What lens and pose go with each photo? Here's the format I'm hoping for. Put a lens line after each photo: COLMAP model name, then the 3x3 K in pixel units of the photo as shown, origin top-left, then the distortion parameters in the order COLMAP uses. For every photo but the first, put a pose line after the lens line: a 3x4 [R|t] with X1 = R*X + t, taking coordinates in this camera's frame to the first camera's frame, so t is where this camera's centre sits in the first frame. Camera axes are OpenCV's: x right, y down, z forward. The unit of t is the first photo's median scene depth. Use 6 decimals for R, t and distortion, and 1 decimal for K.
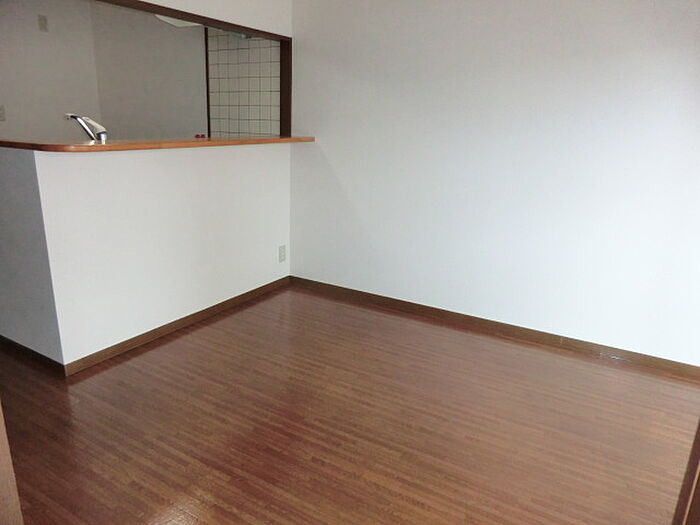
lens RADIAL K [[508.8, 0, 348.8], [0, 508.8, 262.5], [0, 0, 1]] dist [-0.033297, 0.020673]
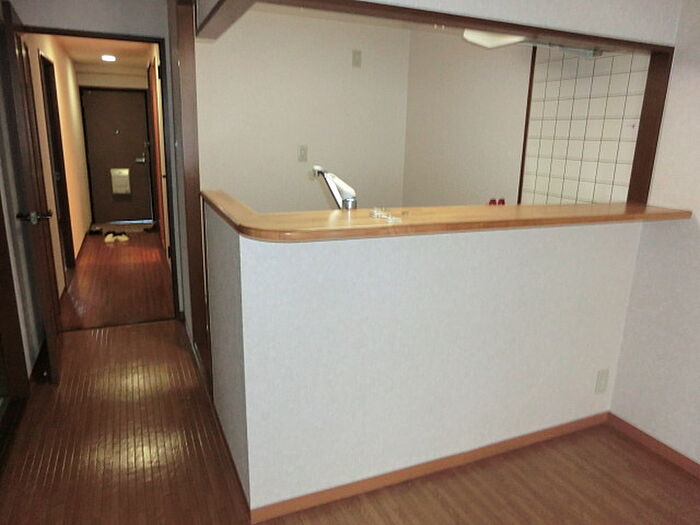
lens RADIAL K [[508.8, 0, 353.4], [0, 508.8, 261.9], [0, 0, 1]] dist [-0.033297, 0.020673]
pose [[0.809474, 0.133199, -0.571848, -0.046782], [-0.160541, 0.987026, 0.002654, -0.137889], [0.564782, 0.089657, 0.820356, 0.329716]]
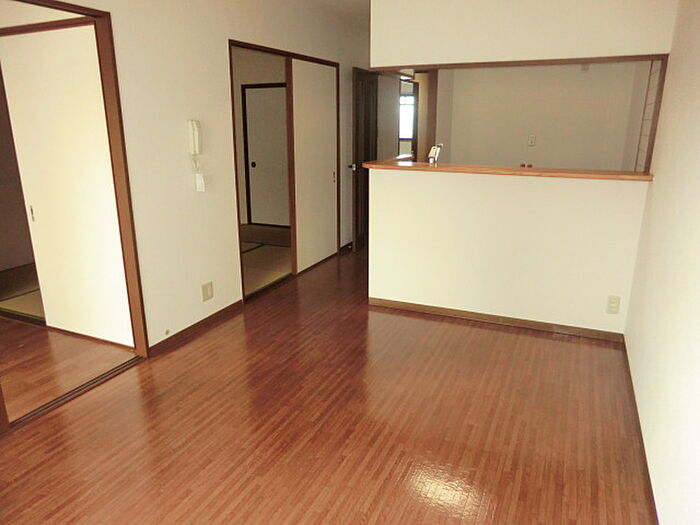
lens RADIAL K [[508.8, 0, 348.6], [0, 508.8, 261.6], [0, 0, 1]] dist [-0.033297, 0.020673]
pose [[0.100963, 0.226241, -0.968825, 0.745188], [-0.263885, 0.945011, 0.193181, -0.156255], [0.959256, 0.236154, 0.155113, 0.480686]]
